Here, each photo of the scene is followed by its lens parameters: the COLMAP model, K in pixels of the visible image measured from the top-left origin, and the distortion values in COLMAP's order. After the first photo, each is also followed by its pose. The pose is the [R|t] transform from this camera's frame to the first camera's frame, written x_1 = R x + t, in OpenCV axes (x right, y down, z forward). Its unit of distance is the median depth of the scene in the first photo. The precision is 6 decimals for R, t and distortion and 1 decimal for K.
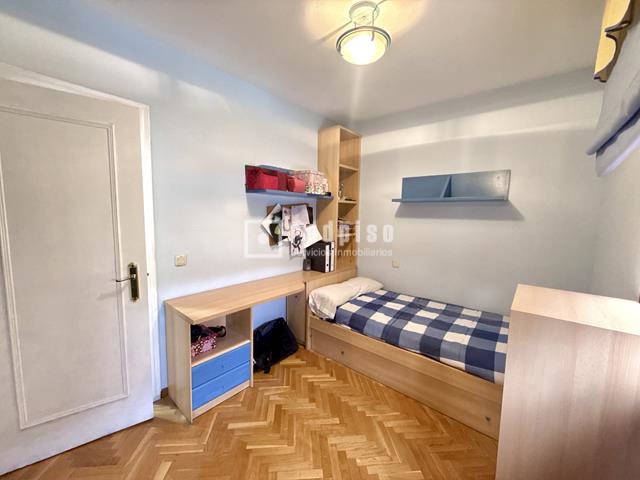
lens RADIAL K [[255.6, 0, 318.6], [0, 255.6, 239.8], [0, 0, 1]] dist [0.000686, 0.000148]
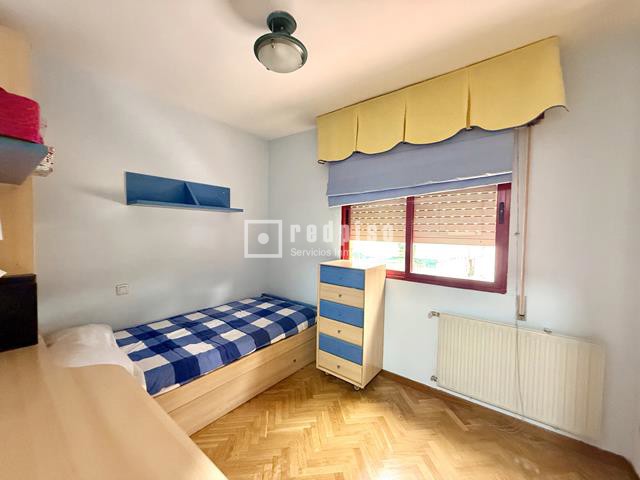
lens RADIAL K [[255.6, 0, 318.6], [0, 255.6, 239.8], [0, 0, 1]] dist [0.000686, 0.000148]
pose [[-0.040593, -0.053609, 0.997737, -0.509072], [0.084466, 0.994801, 0.056888, -0.046272], [-0.995599, 0.086584, -0.035854, 0.554814]]
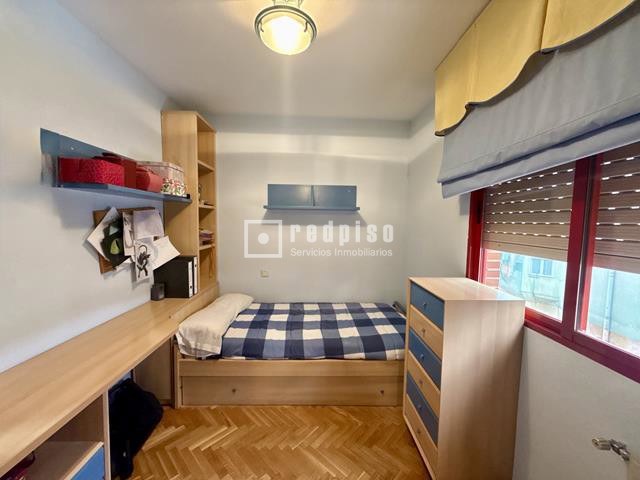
lens RADIAL K [[255.6, 0, 318.6], [0, 255.6, 239.8], [0, 0, 1]] dist [0.000686, 0.000148]
pose [[0.744579, -0.055274, 0.665242, -0.211190], [0.066040, 0.997776, 0.008987, -0.030347], [-0.664260, 0.037241, 0.746573, 0.176387]]
